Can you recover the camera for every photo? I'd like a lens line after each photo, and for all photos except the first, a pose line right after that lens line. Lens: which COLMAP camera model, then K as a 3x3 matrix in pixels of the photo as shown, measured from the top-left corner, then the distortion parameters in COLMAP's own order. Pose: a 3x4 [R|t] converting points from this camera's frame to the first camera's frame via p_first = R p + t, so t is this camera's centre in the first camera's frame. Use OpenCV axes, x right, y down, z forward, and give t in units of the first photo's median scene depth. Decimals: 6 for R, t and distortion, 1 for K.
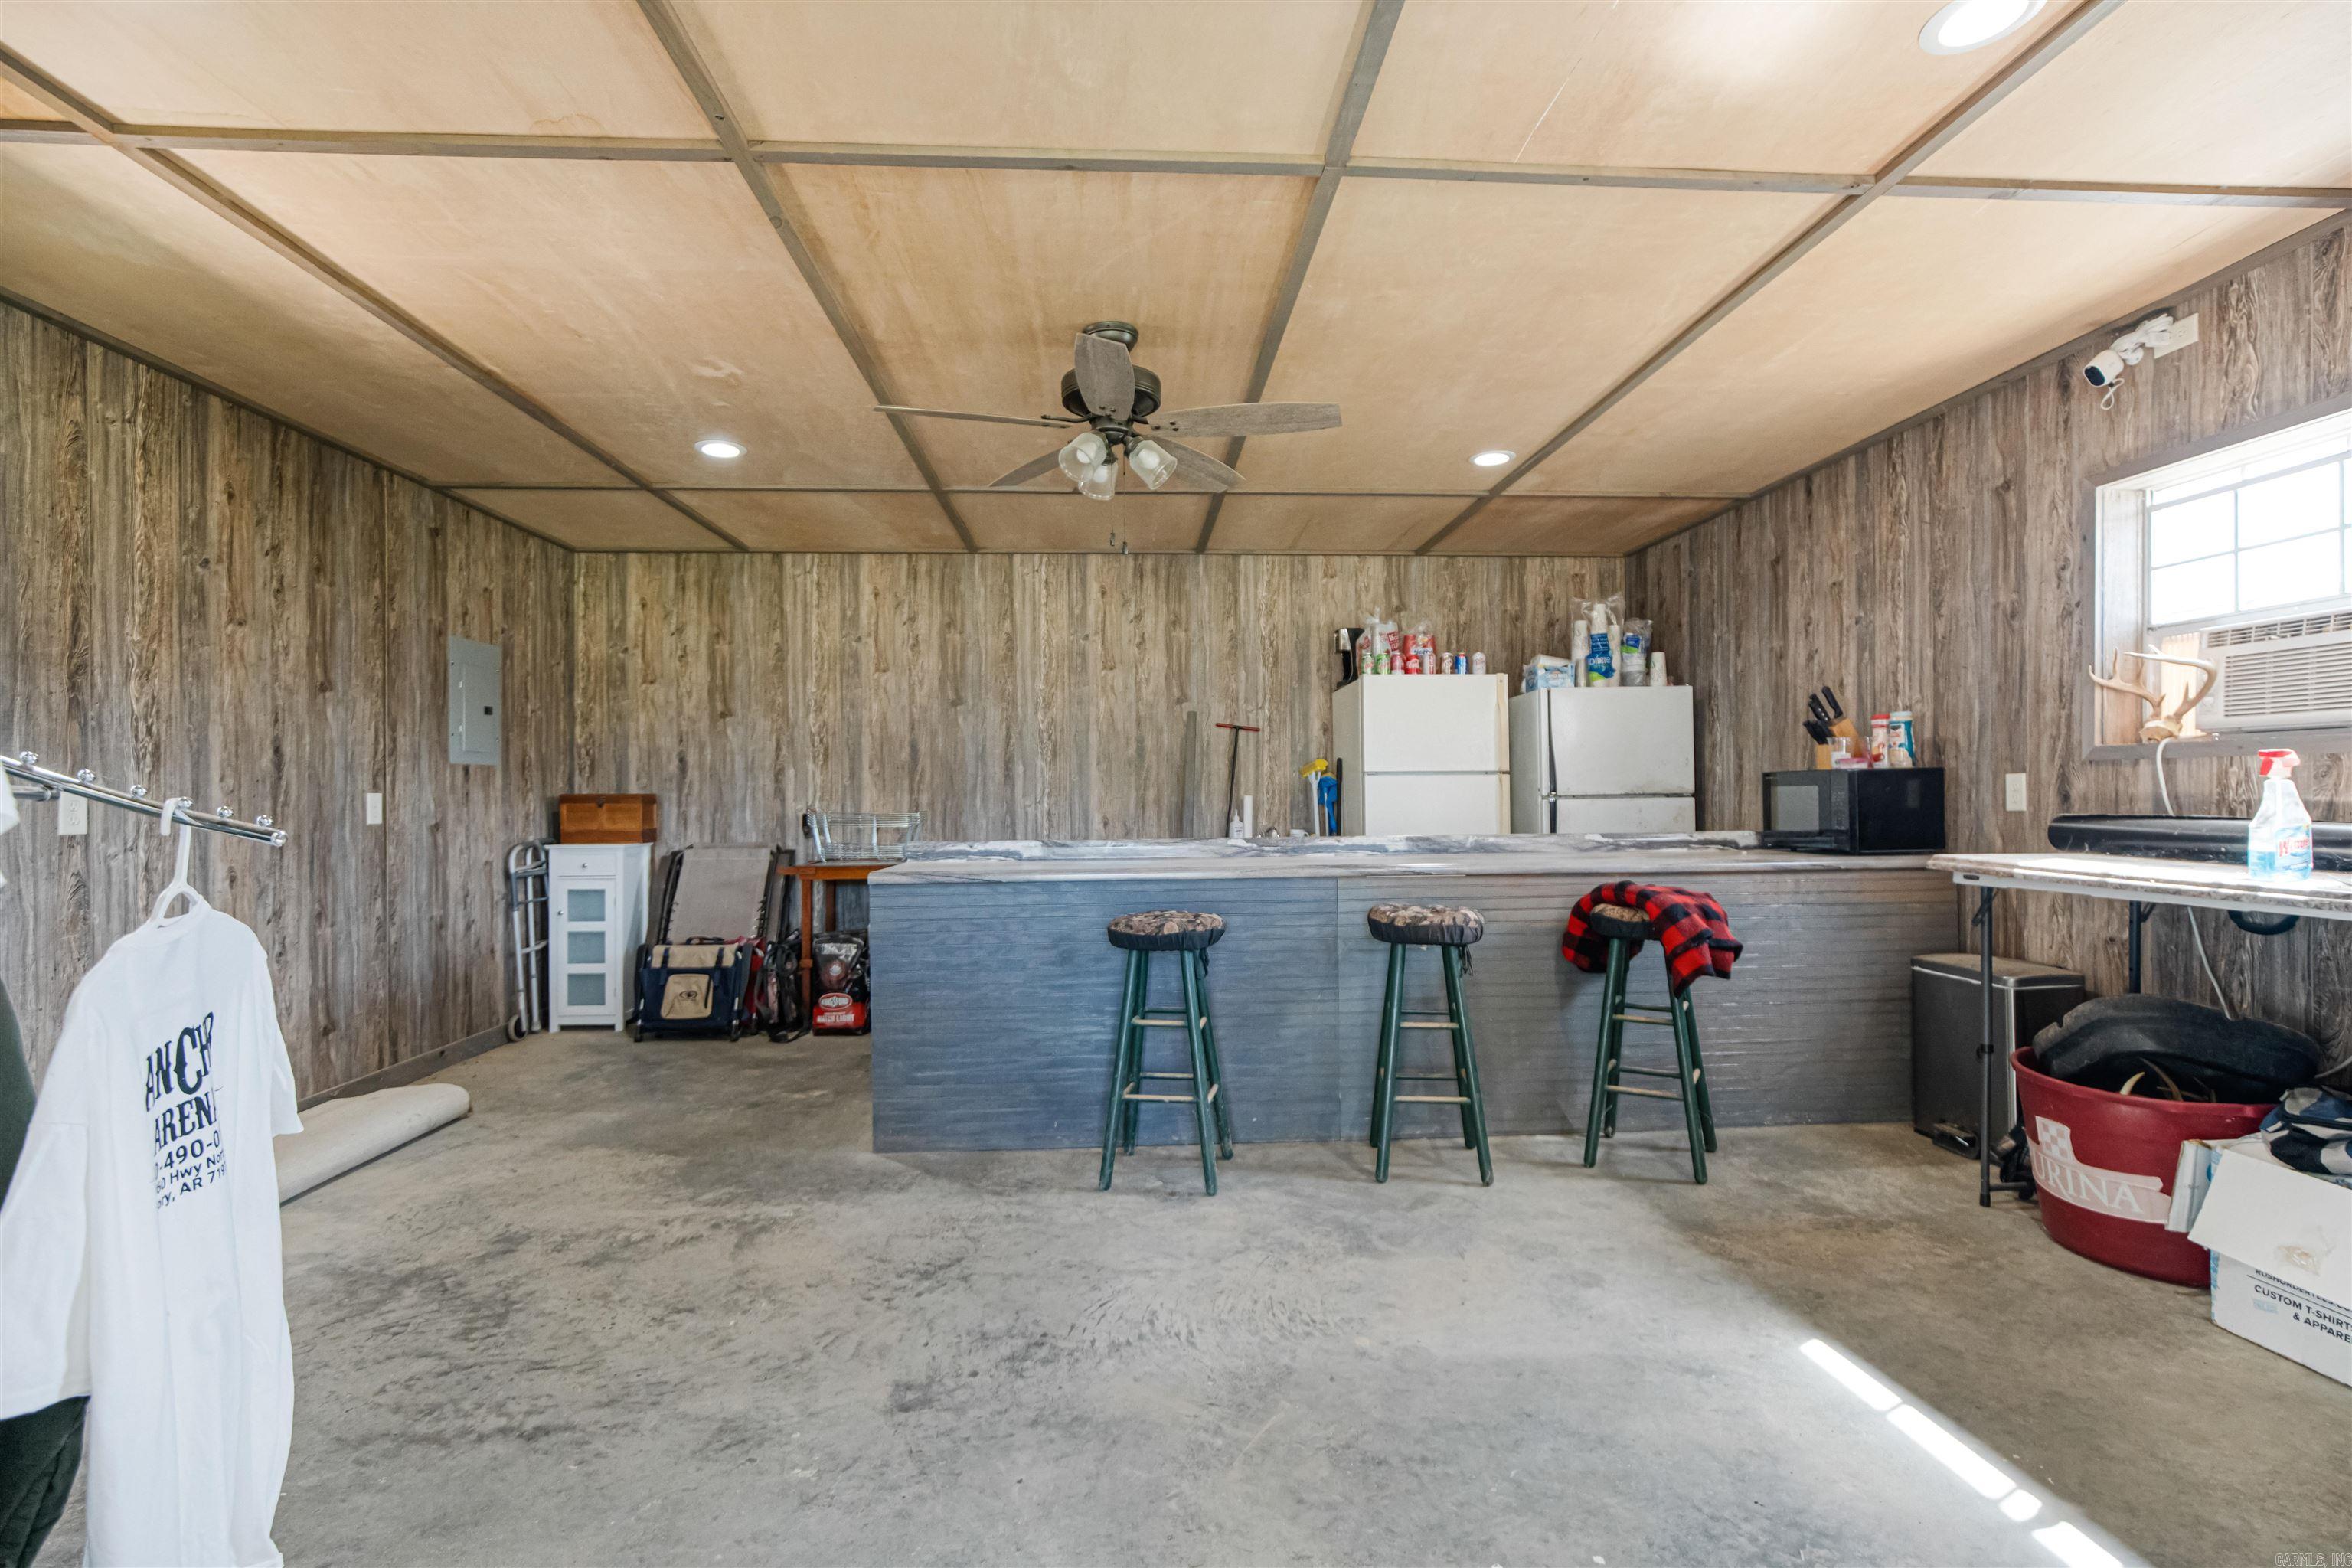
lens RADIAL K [[1070.2, 0, 1182.0], [0, 1070.2, 794.8], [0, 0, 1]] dist [-0.012330, 0.000713]
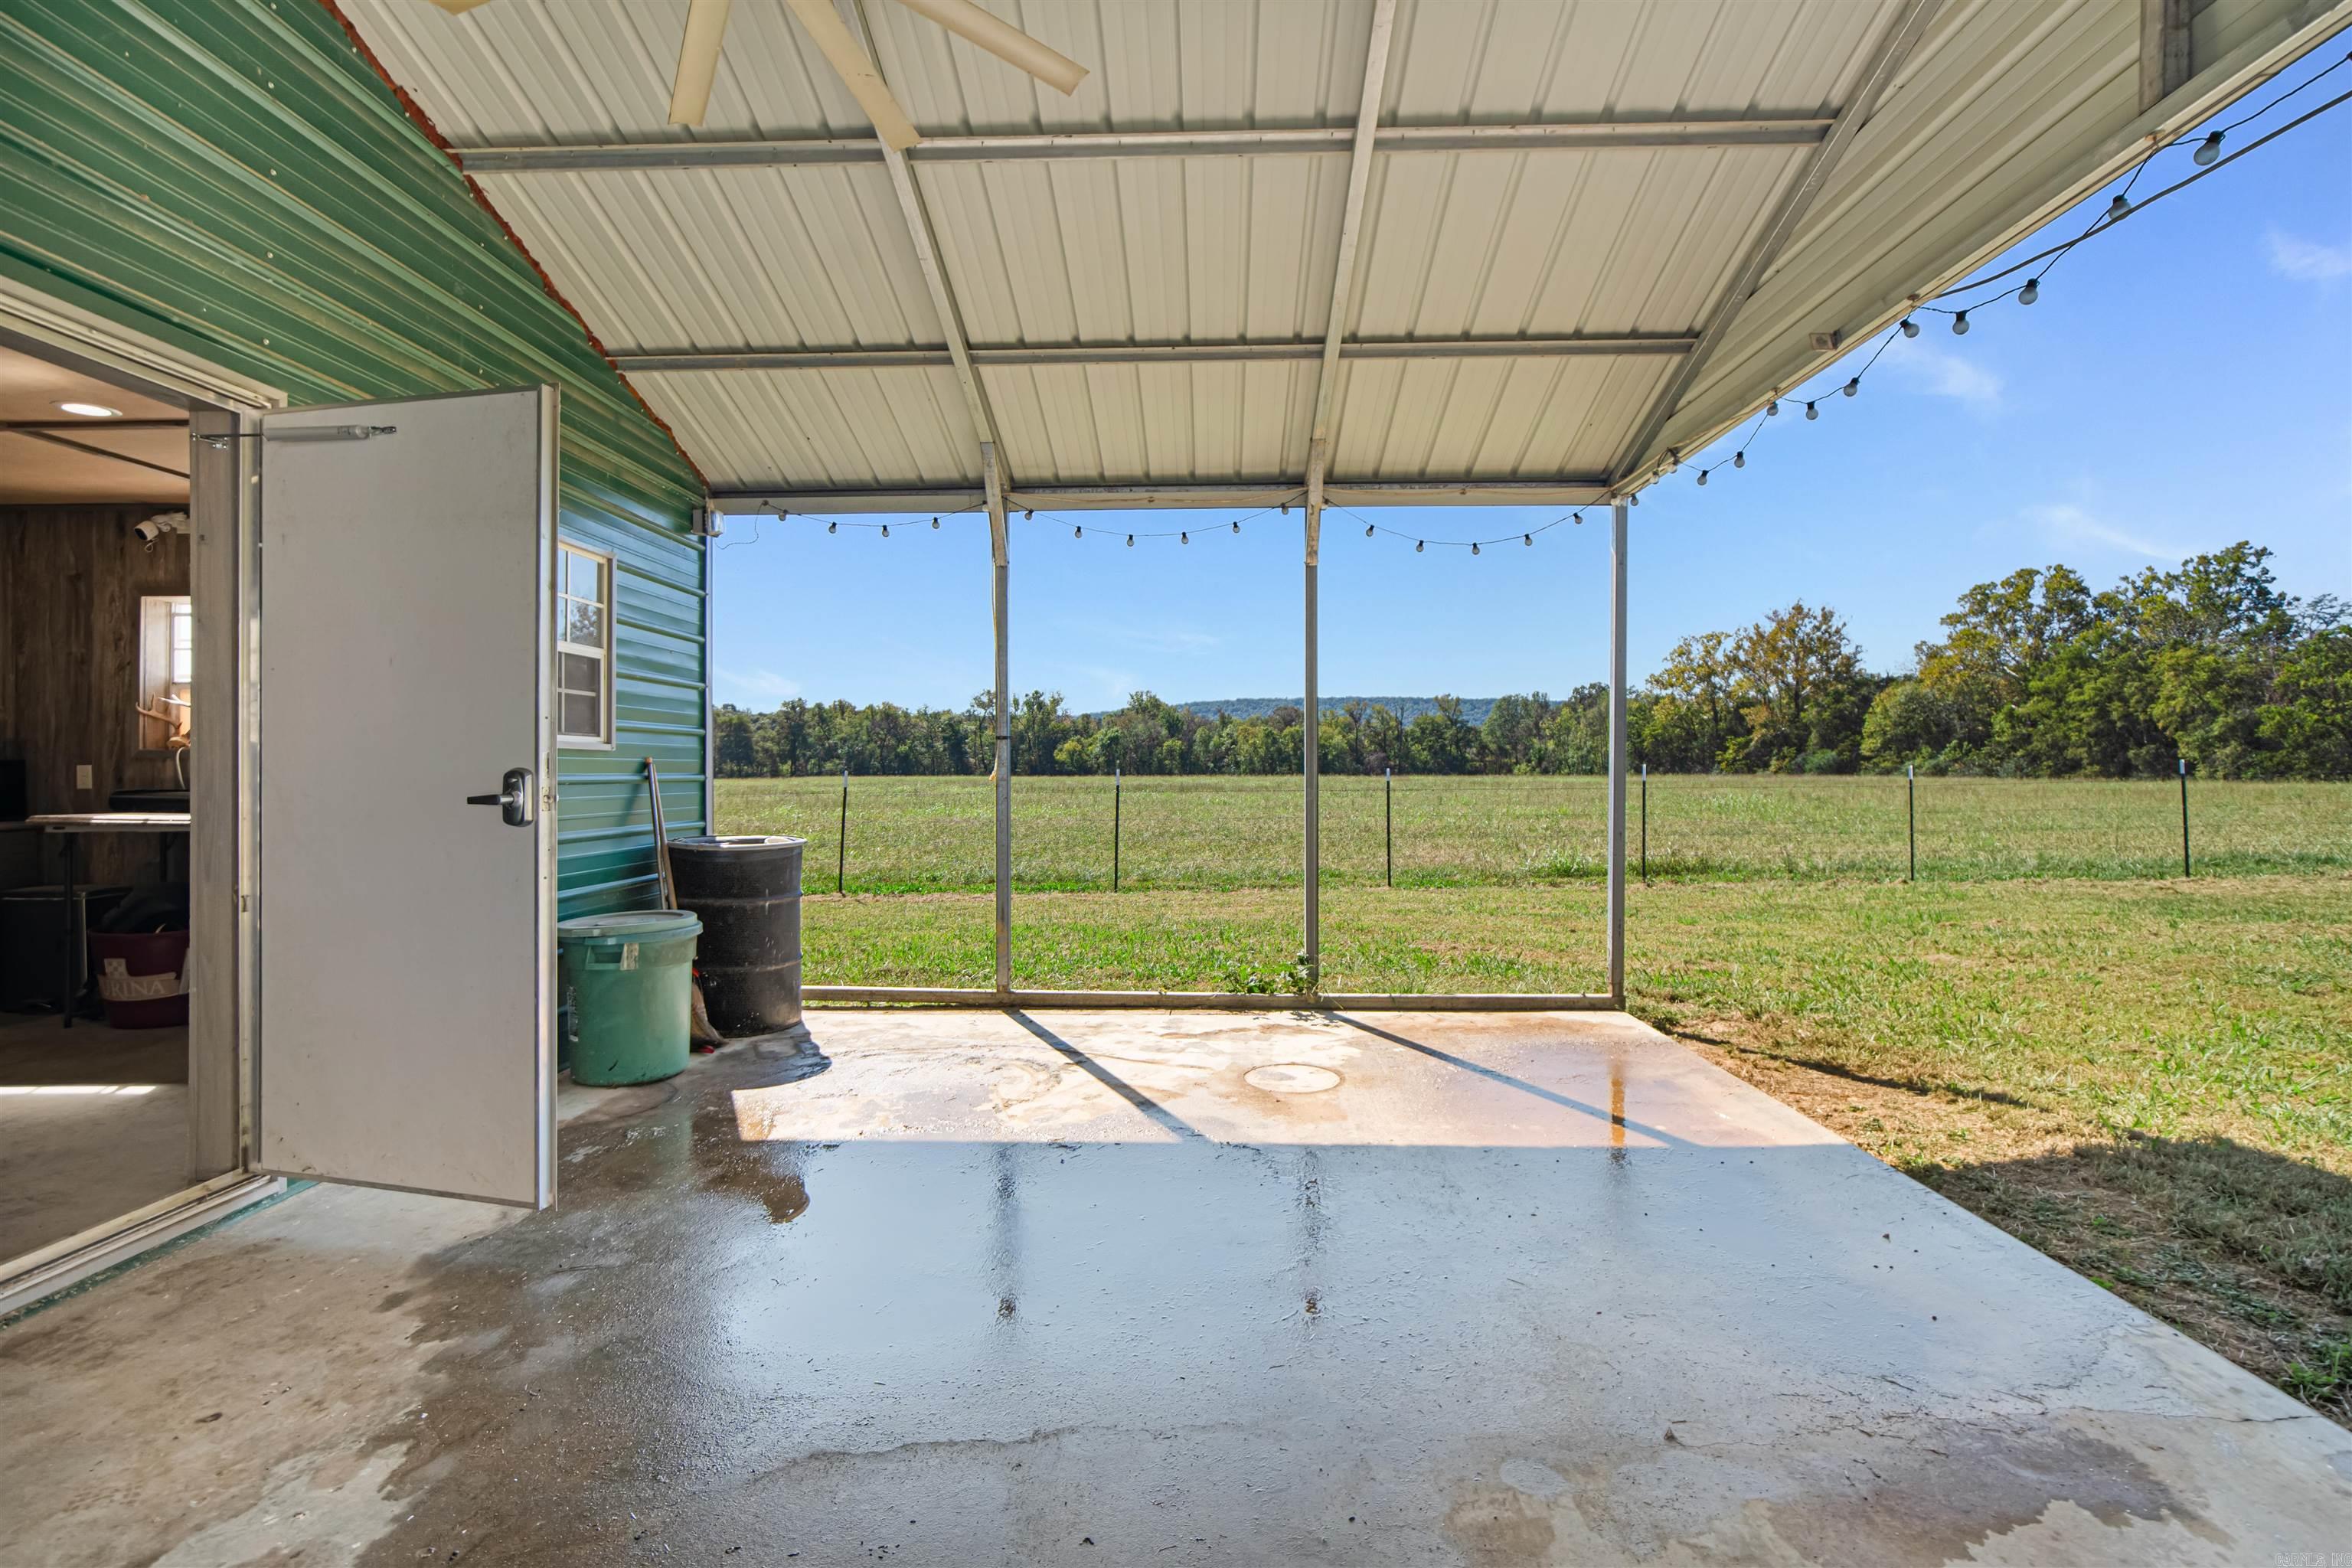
lens RADIAL K [[1085.0, 0, 1185.3], [0, 1085.0, 773.8], [0, 0, 1]] dist [-0.016516, 0.008493]
pose [[0.086140, 0.006080, 0.996264, -0.564613], [0.003217, 0.999974, -0.006381, 0.007098], [-0.996278, 0.003755, 0.086118, -0.647714]]
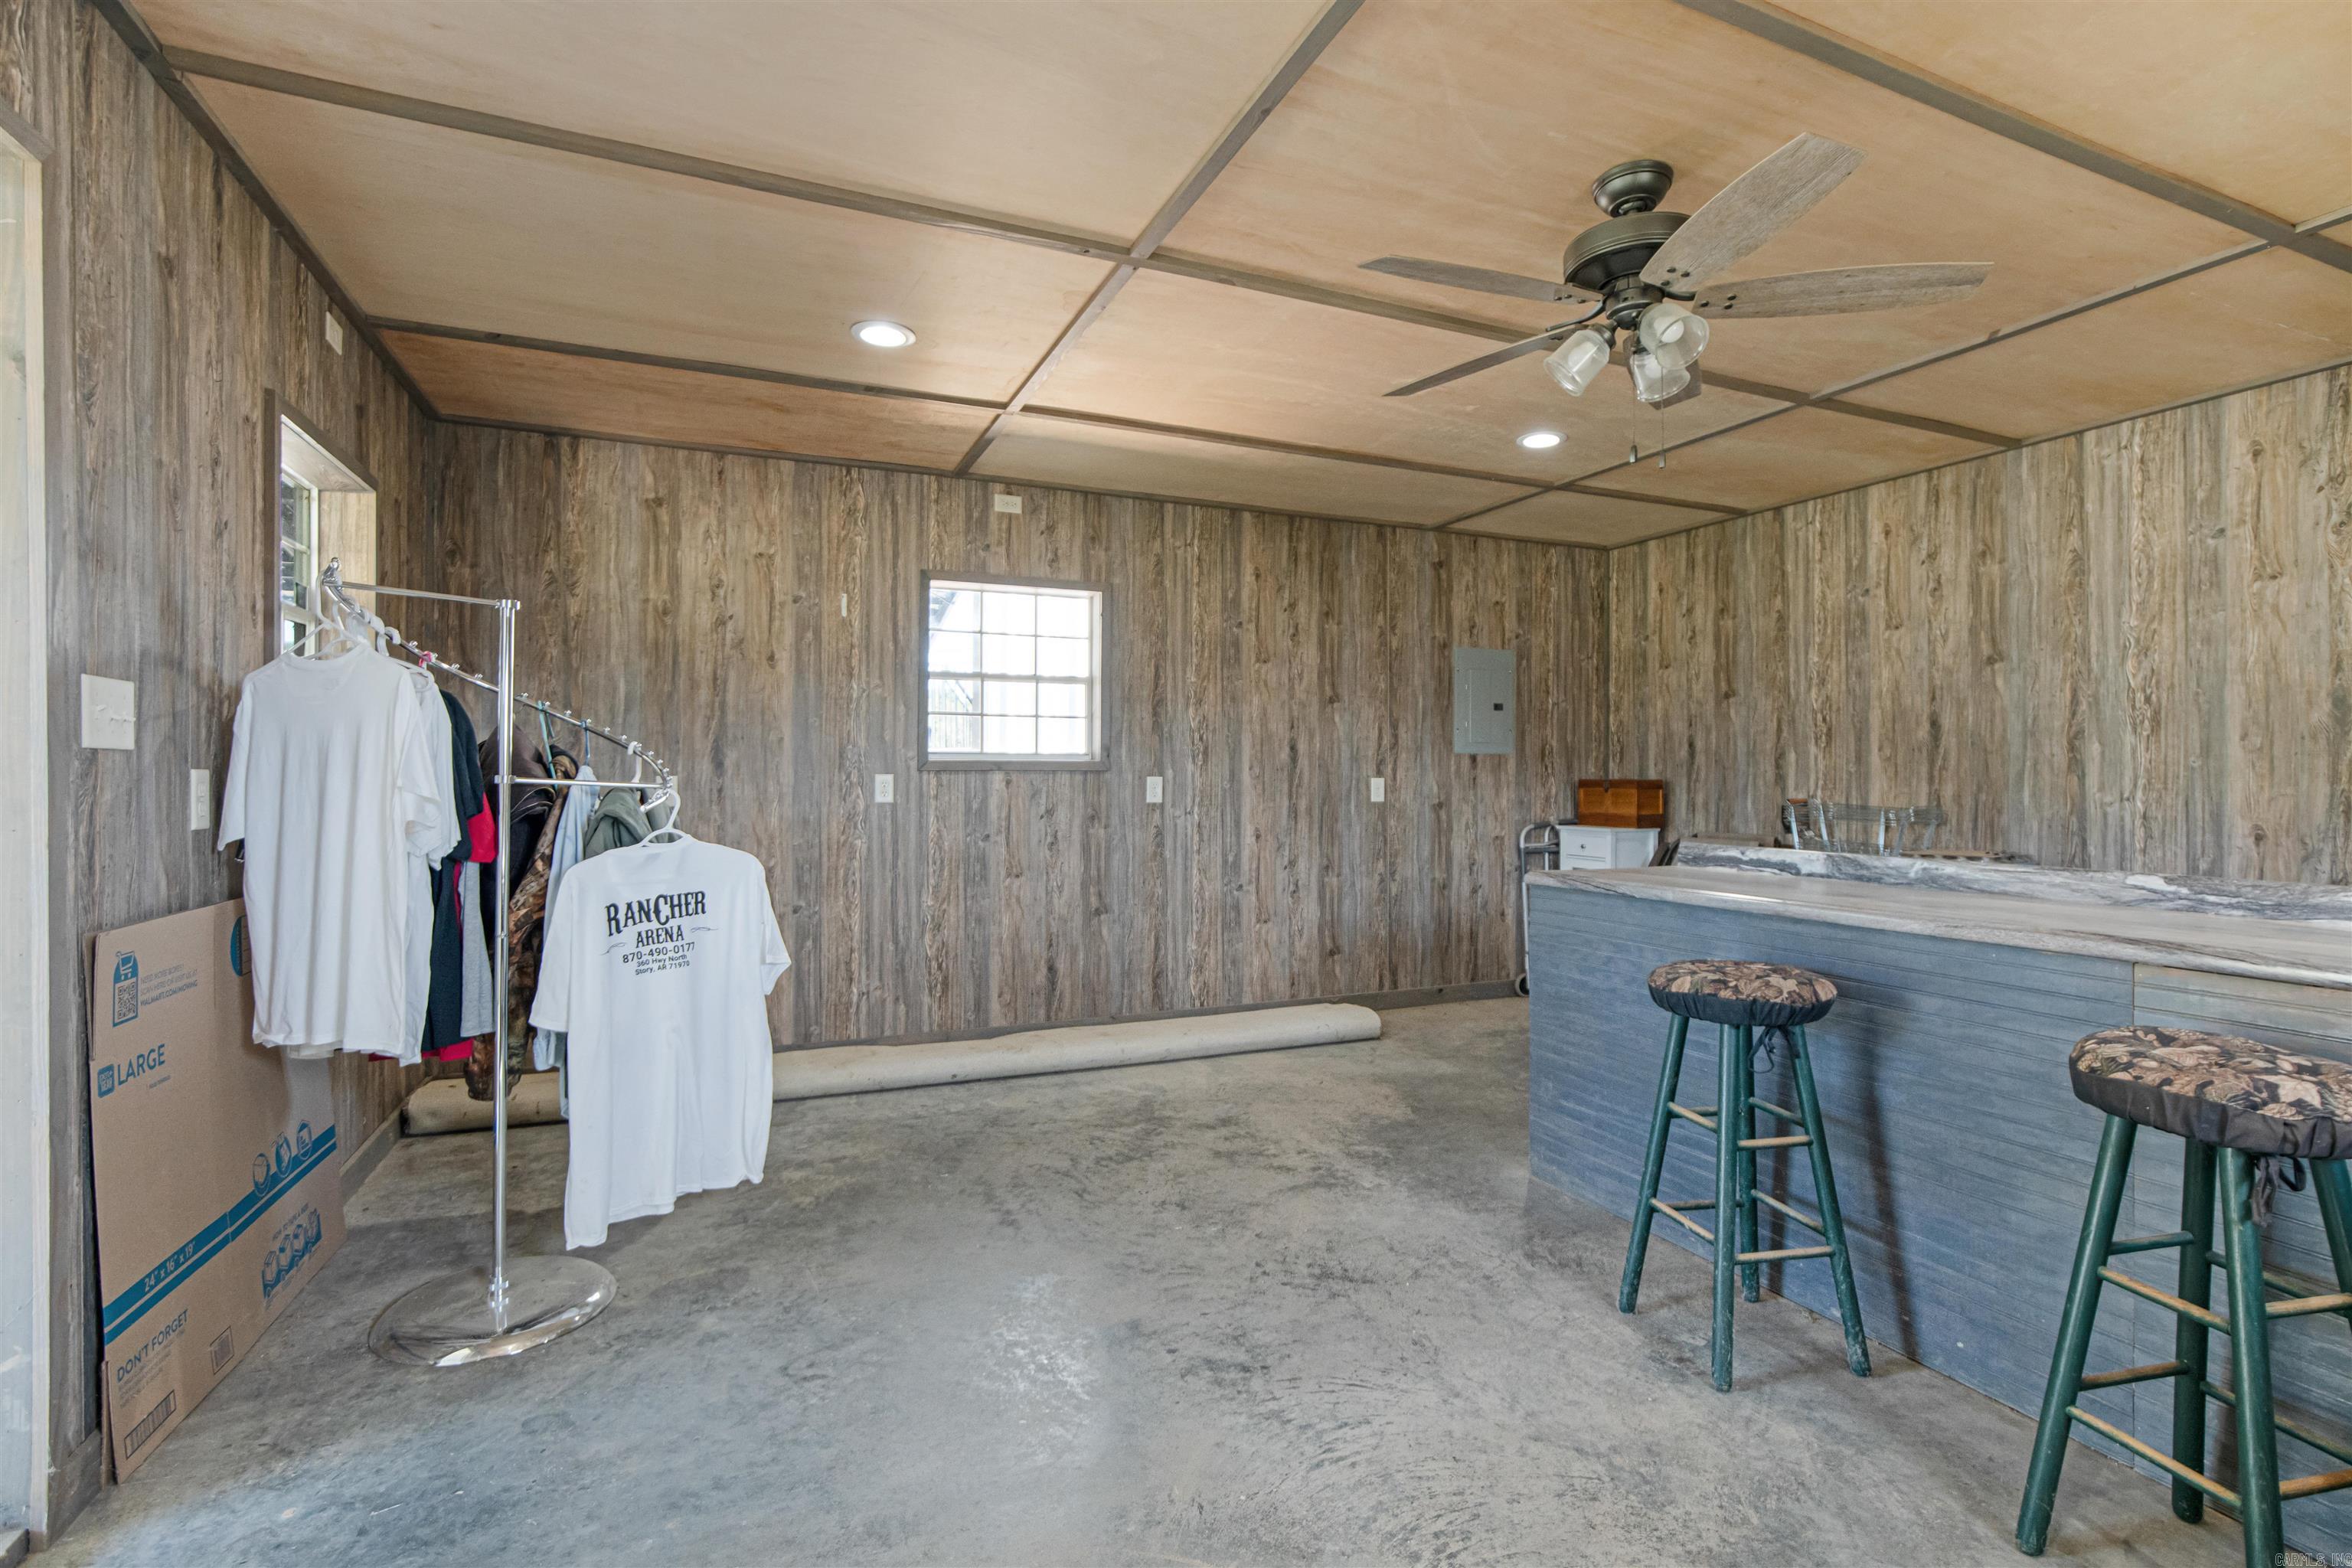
lens RADIAL K [[1075.9, 0, 1191.5], [0, 1075.9, 778.7], [0, 0, 1]] dist [-0.016731, 0.000415]
pose [[0.346063, 0.011004, -0.938147, 0.423793], [-0.005445, 0.999938, 0.009720, -0.012995], [0.938195, 0.001745, 0.346102, 0.354810]]
